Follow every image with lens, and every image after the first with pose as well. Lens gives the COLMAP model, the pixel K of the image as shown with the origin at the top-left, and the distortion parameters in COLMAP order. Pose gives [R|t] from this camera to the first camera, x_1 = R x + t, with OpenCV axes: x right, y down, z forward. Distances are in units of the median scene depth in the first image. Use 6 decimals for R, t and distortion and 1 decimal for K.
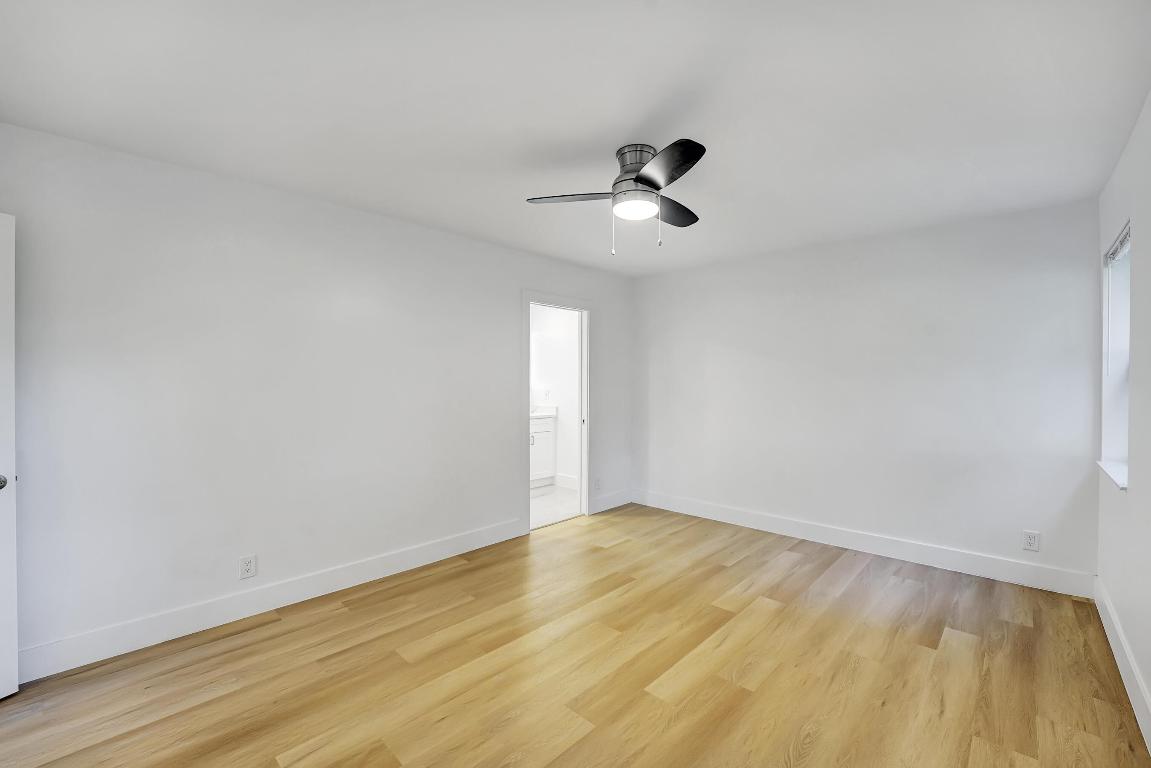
lens RADIAL K [[478.2, 0, 576.0], [0, 478.2, 385.0], [0, 0, 1]] dist [-0.016769, 0.000918]
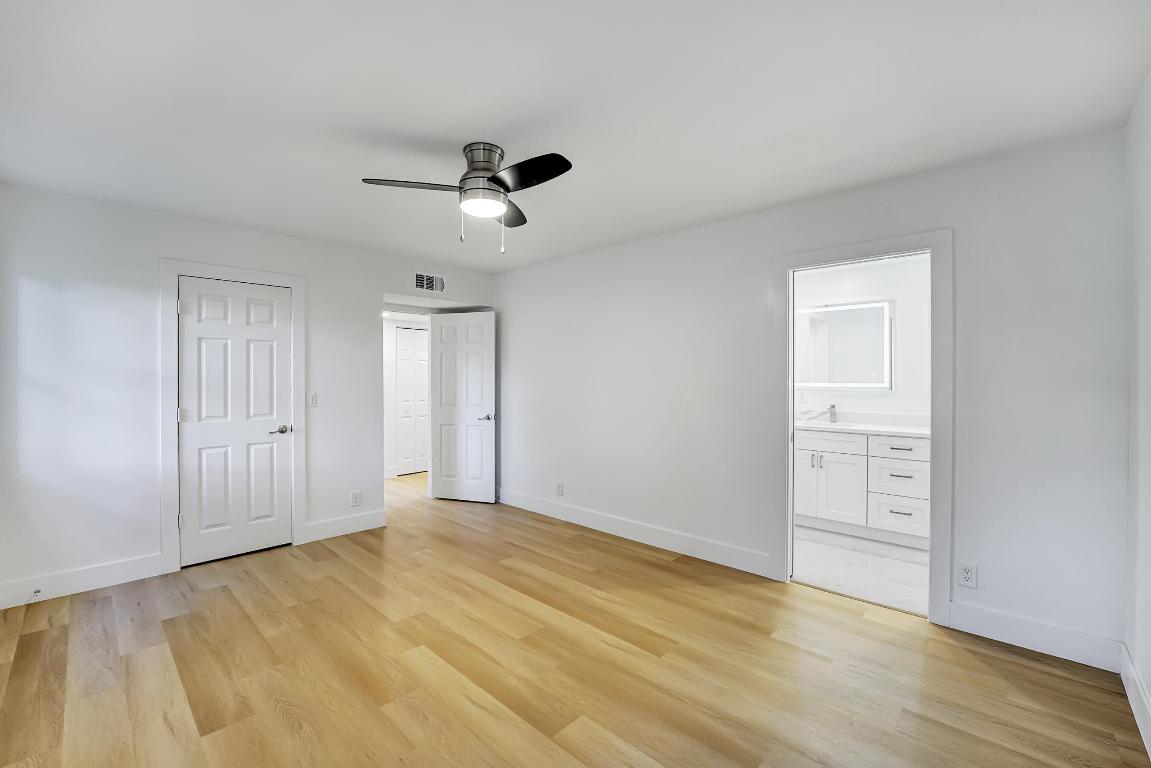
lens RADIAL K [[478.2, 0, 575.6], [0, 478.2, 381.4], [0, 0, 1]] dist [-0.016769, 0.000918]
pose [[0.001038, 0.003402, -0.999994, 0.959158], [-0.003421, 0.999988, 0.003398, -0.002794], [0.999994, 0.003418, 0.001050, 1.013382]]
